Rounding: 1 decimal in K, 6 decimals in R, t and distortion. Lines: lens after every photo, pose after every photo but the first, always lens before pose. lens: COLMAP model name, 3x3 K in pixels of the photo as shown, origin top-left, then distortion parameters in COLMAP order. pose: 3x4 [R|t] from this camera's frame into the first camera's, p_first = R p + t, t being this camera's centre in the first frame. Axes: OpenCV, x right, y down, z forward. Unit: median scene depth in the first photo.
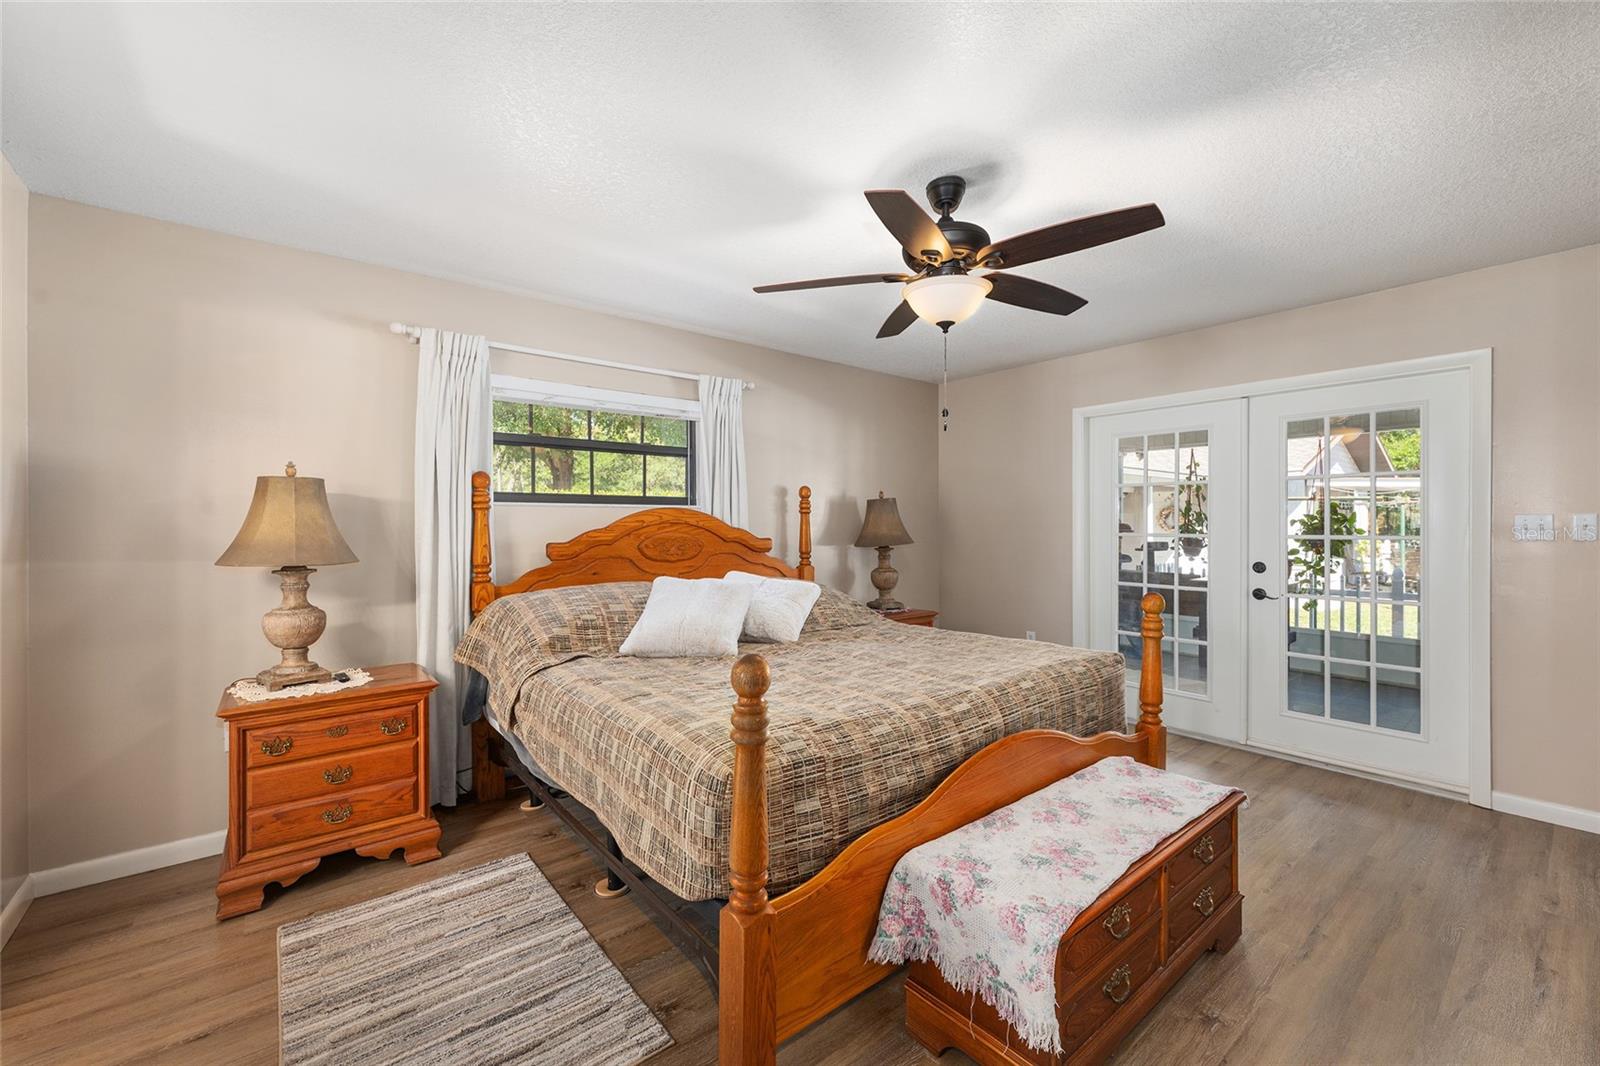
lens RADIAL K [[653.7, 0, 823.3], [0, 653.7, 506.1], [0, 0, 1]] dist [0.000131, -0.000089]
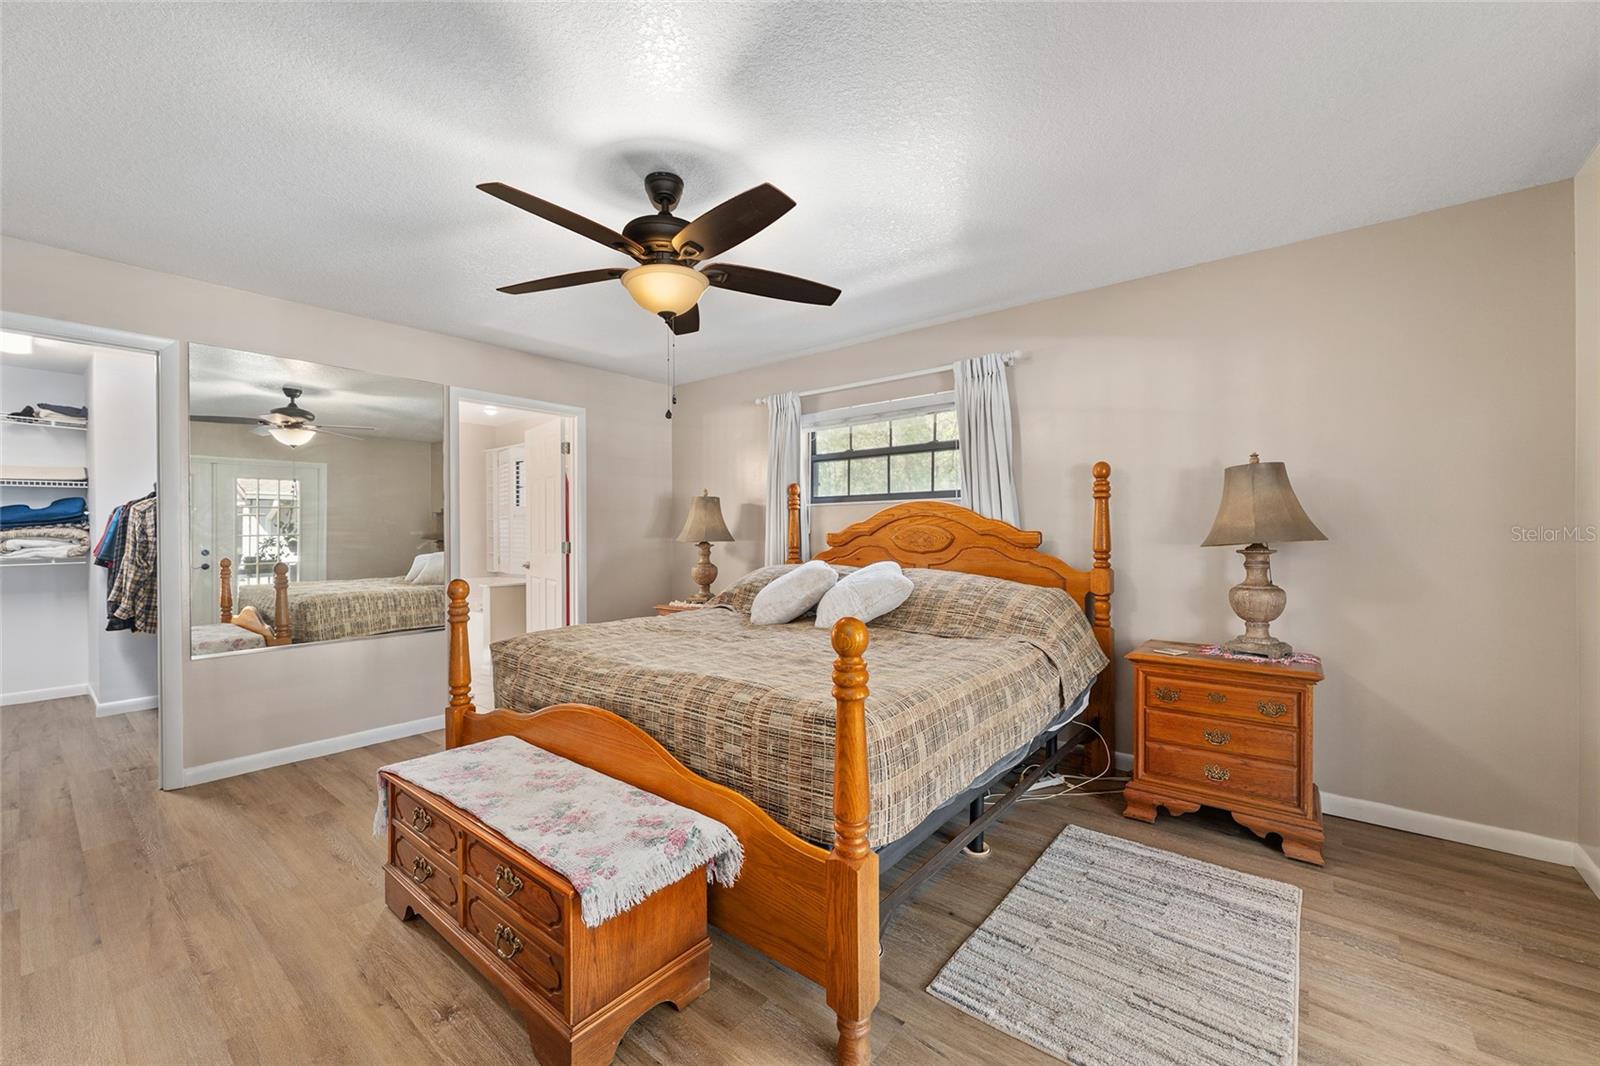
lens RADIAL K [[643.8, 0, 800.9], [0, 643.8, 537.2], [0, 0, 1]] dist [0.001042, 0.000048]
pose [[0.179365, 0.026905, -0.983415, 0.743967], [0.049370, 0.998120, 0.036312, 0.012356], [0.982543, -0.055064, 0.177699, 0.604254]]
